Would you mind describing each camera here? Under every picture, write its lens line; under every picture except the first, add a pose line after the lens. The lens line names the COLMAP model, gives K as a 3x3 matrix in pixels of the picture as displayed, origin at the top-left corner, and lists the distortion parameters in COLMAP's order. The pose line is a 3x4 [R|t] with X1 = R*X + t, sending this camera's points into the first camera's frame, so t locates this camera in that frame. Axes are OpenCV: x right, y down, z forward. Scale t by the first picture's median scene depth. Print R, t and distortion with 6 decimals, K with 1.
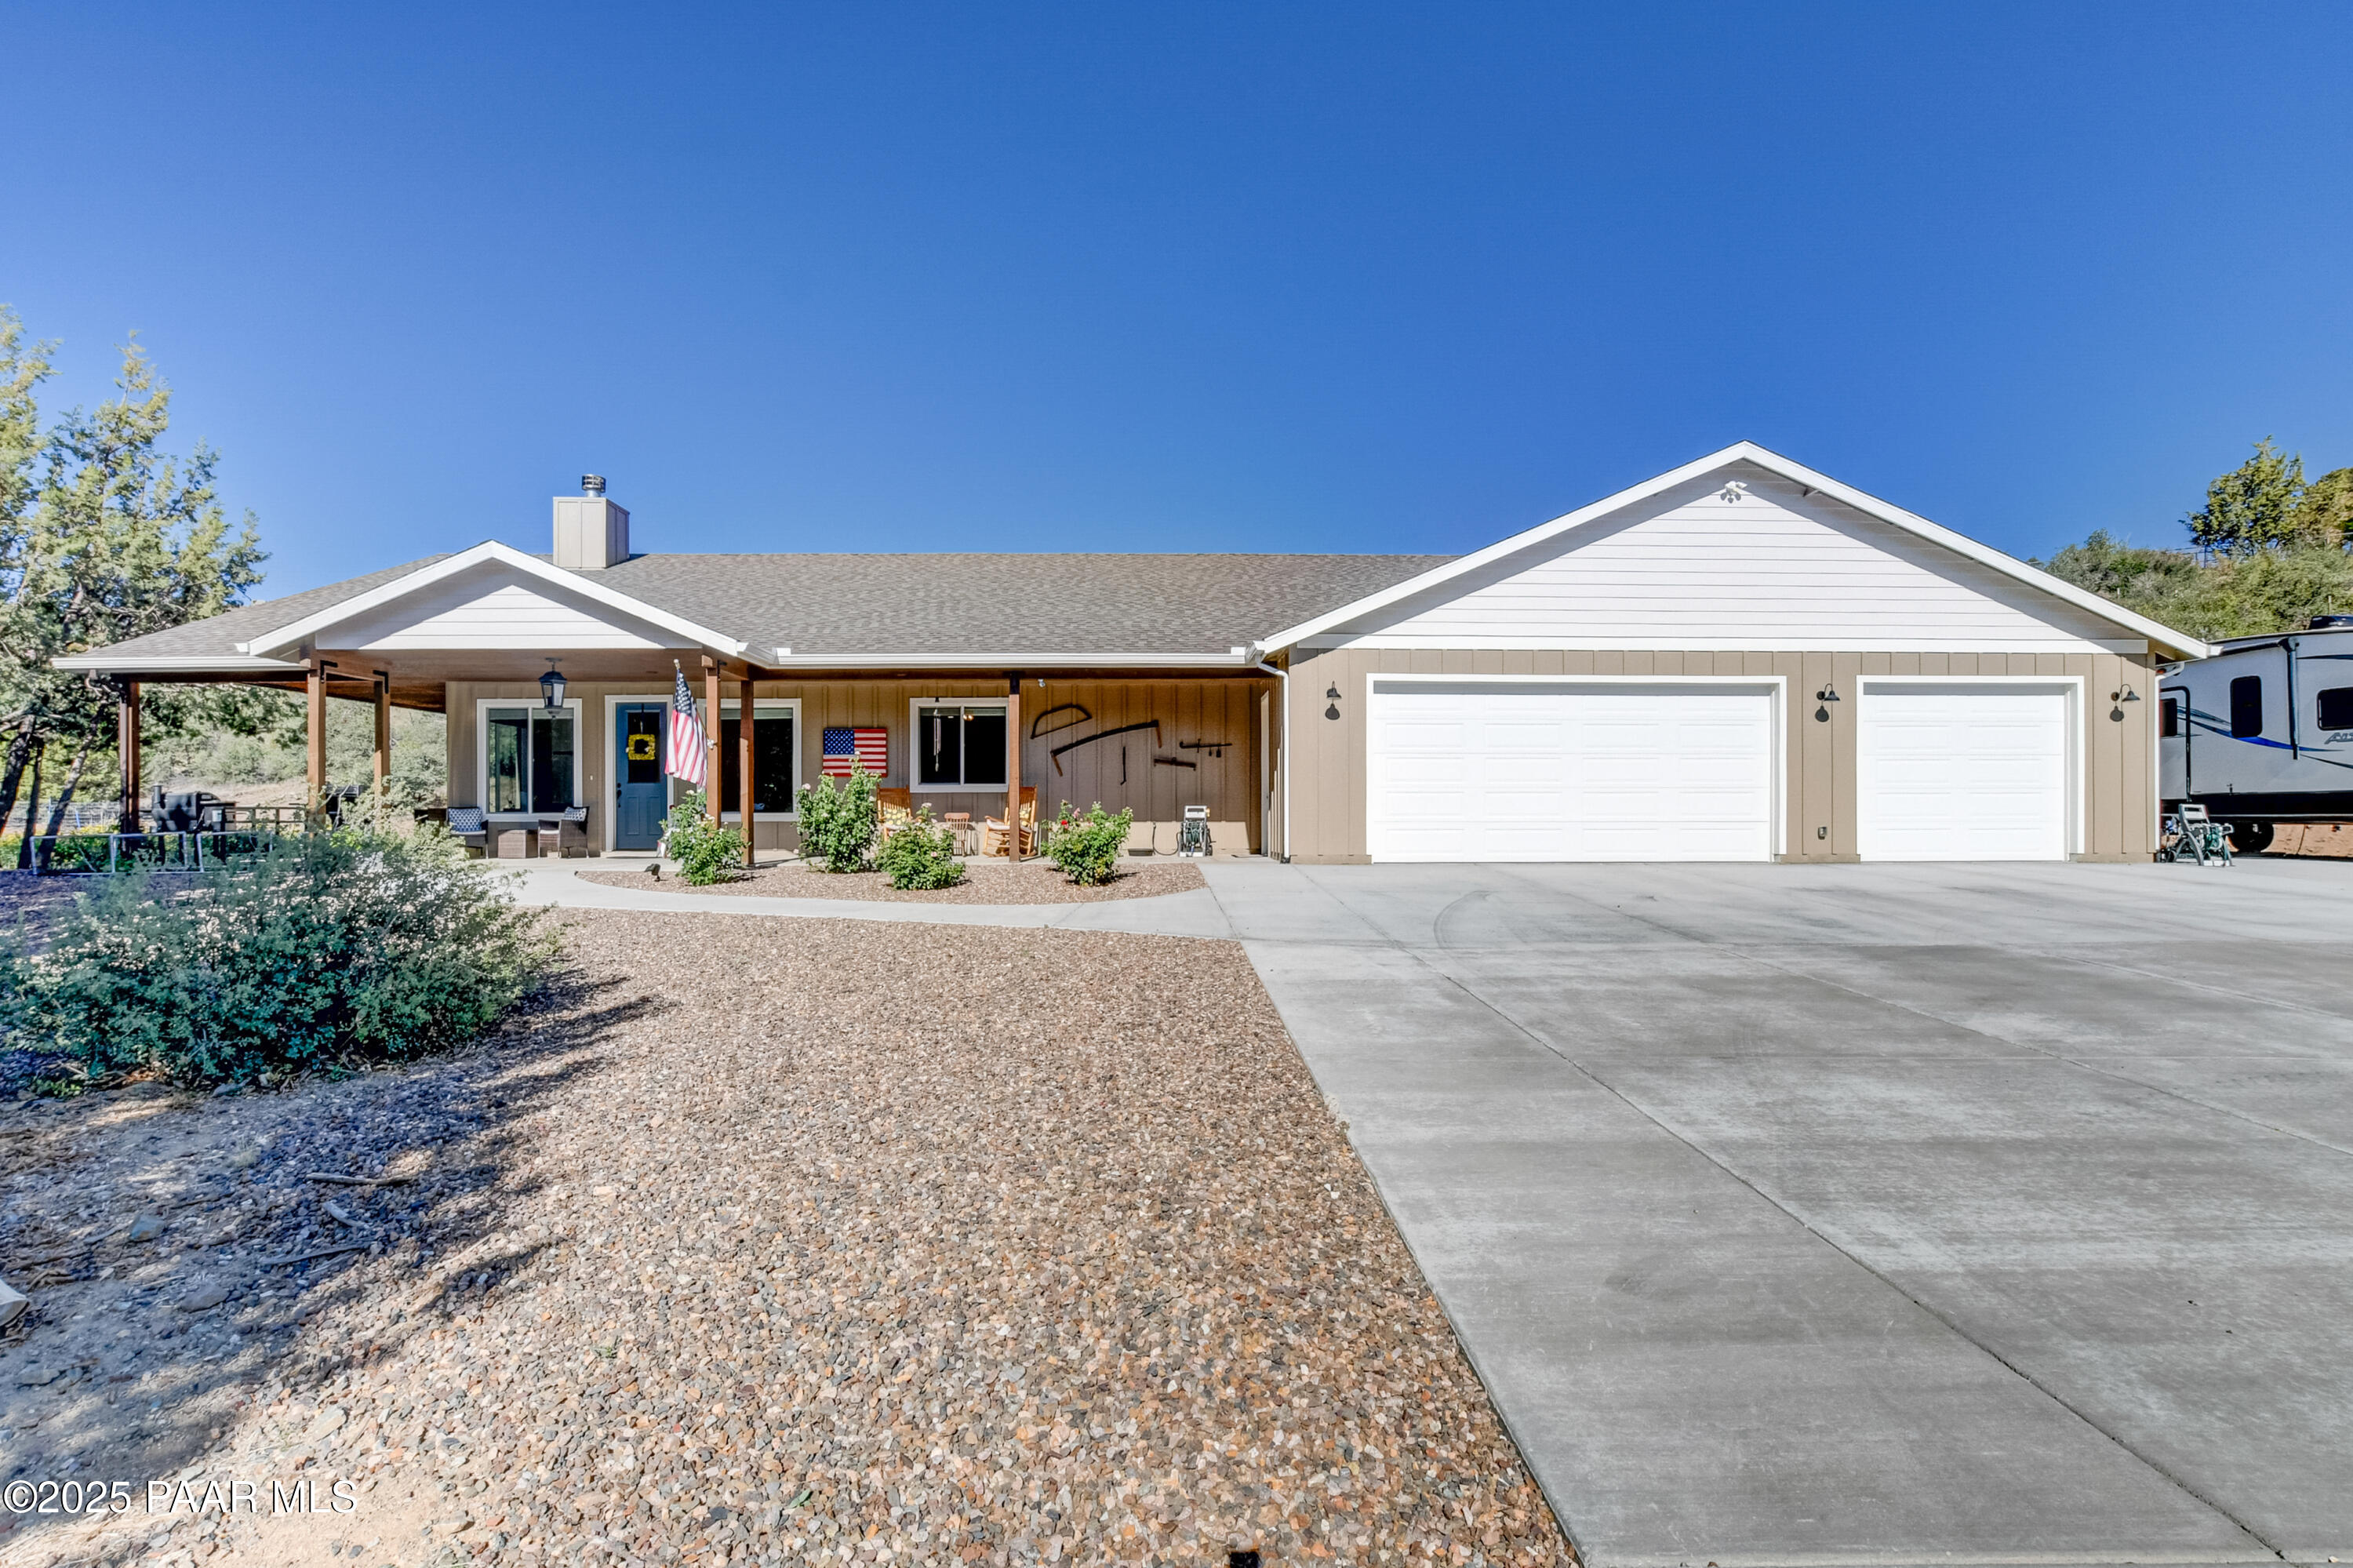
lens RADIAL K [[1084.7, 0, 1174.3], [0, 1084.7, 784.8], [0, 0, 1]] dist [-0.014411, 0.003812]
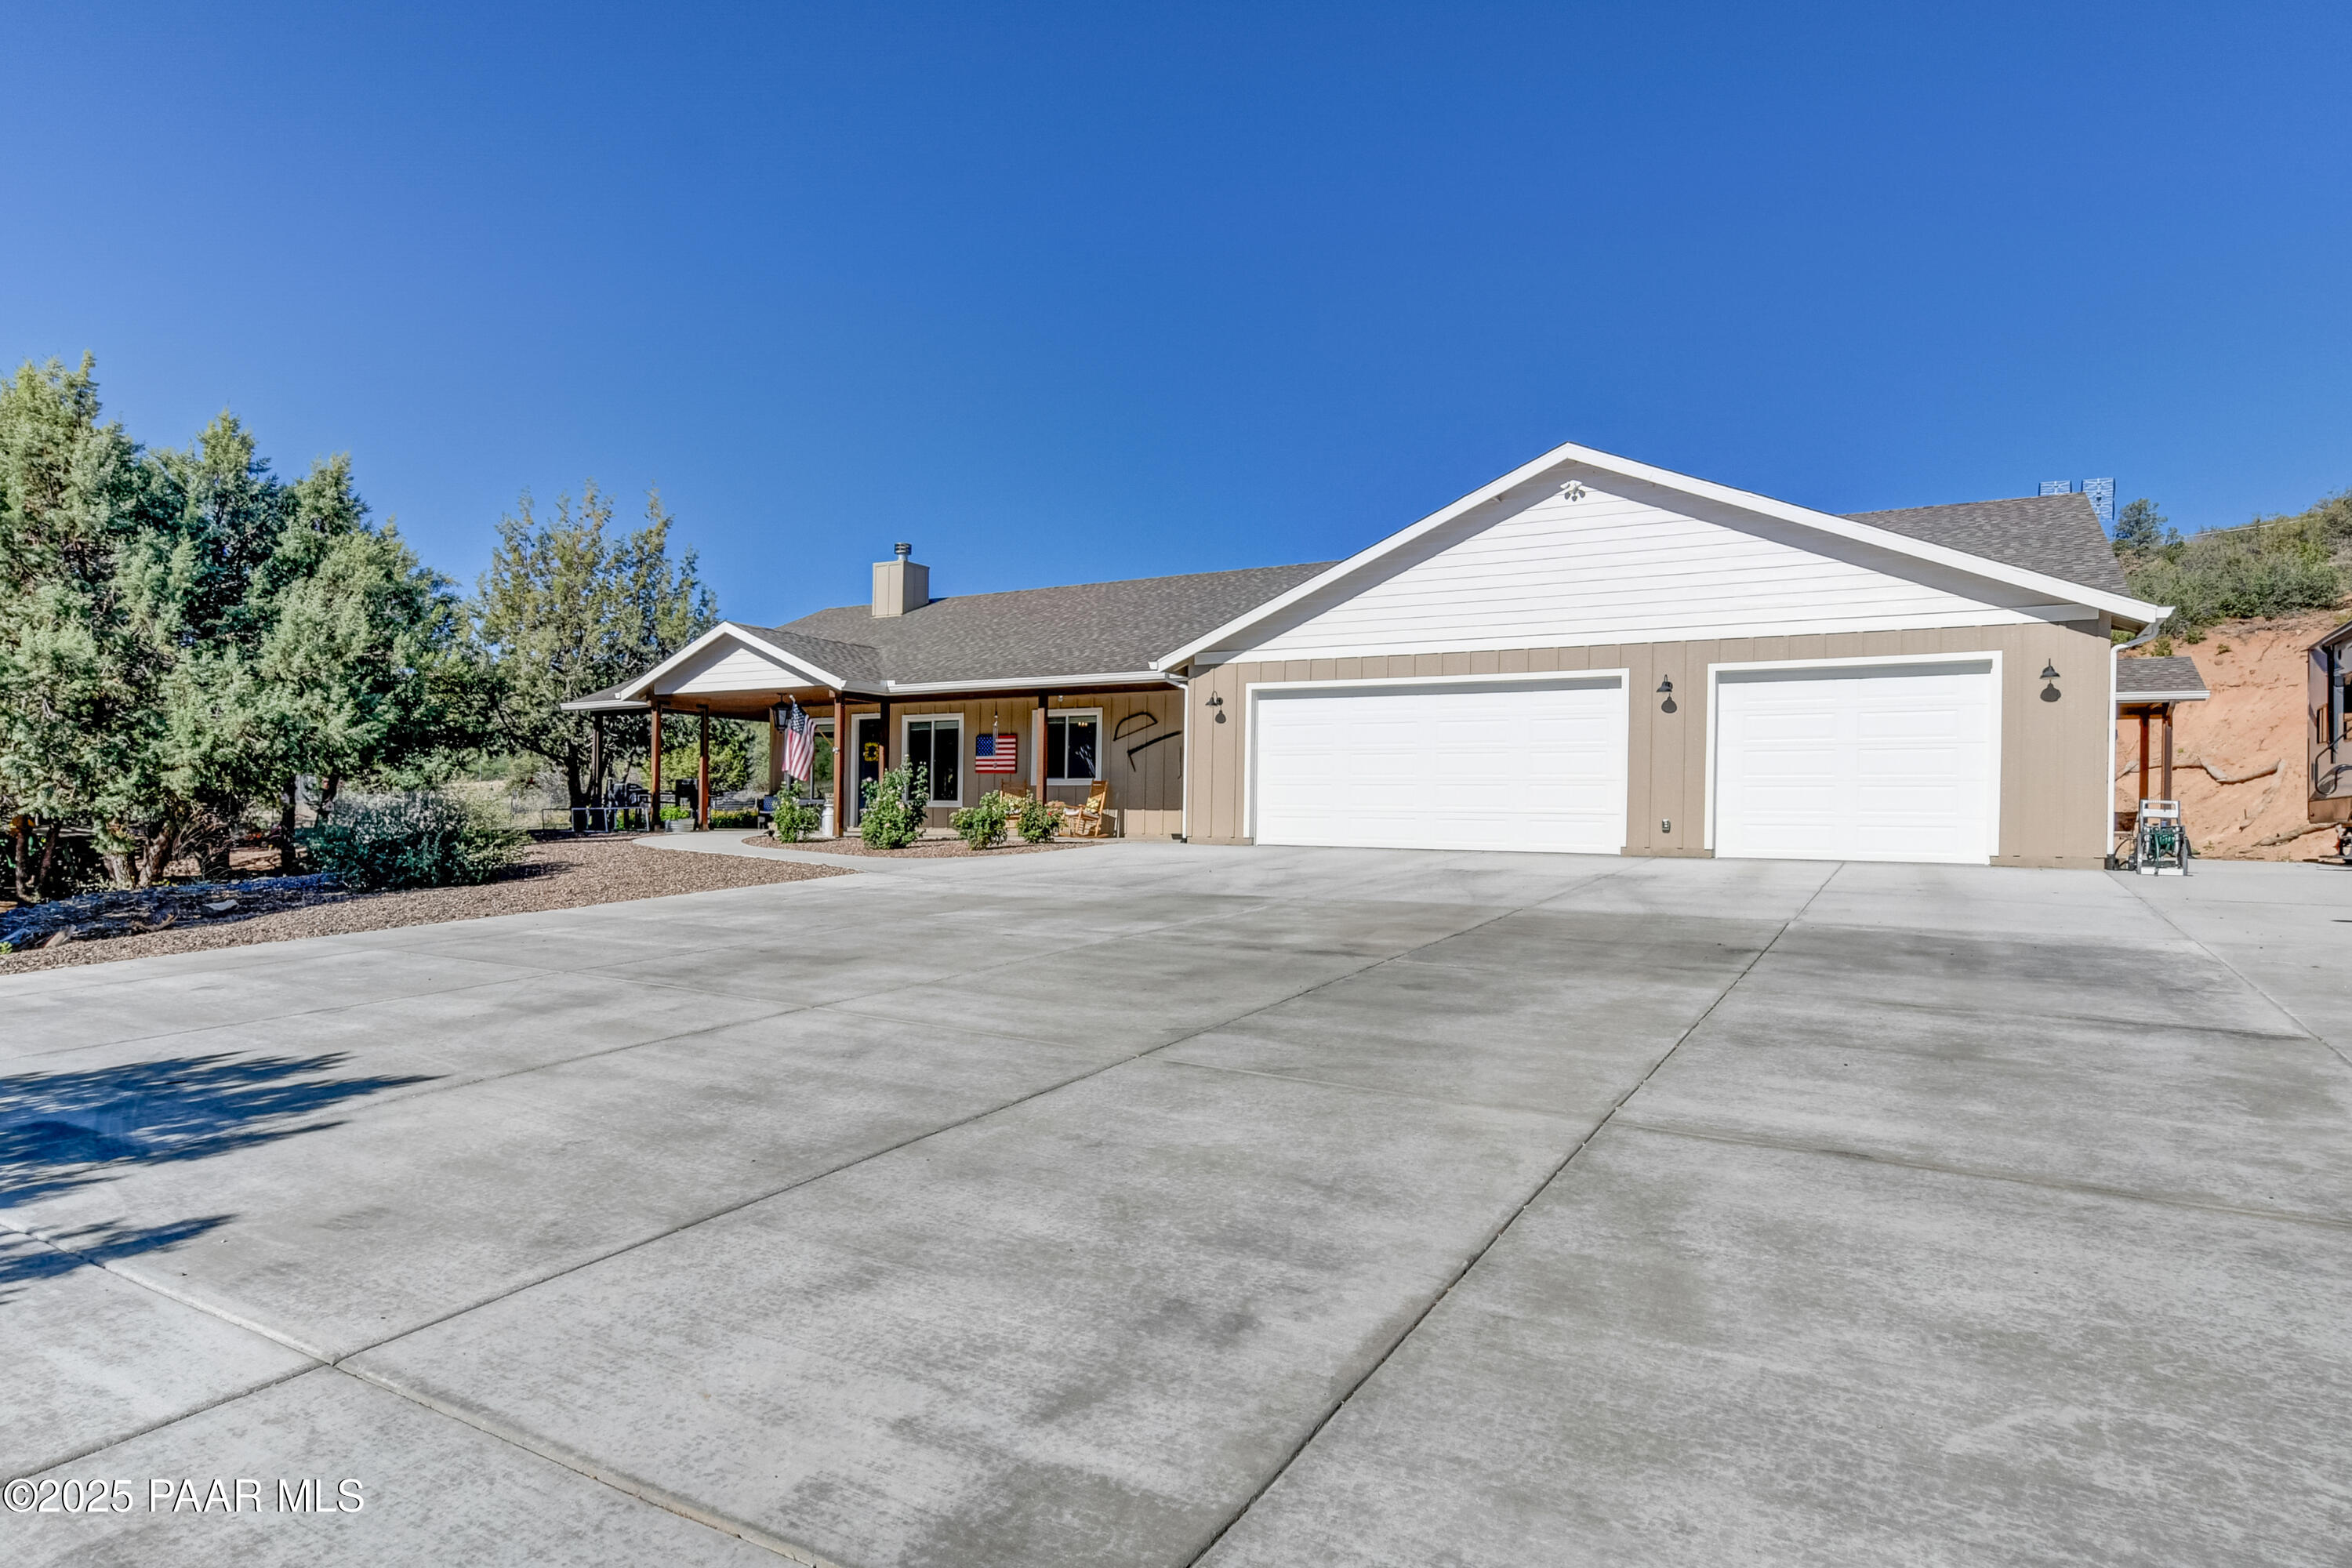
lens RADIAL K [[1259.5, 0, 1178.3], [0, 1259.5, 782.5], [0, 0, 1]] dist [0.007880, 0.000505]
pose [[0.862411, 0.000612, -0.506208, 0.788918], [-0.002206, 0.999994, -0.002549, 0.008542], [0.506203, 0.003315, 0.862408, -0.213839]]
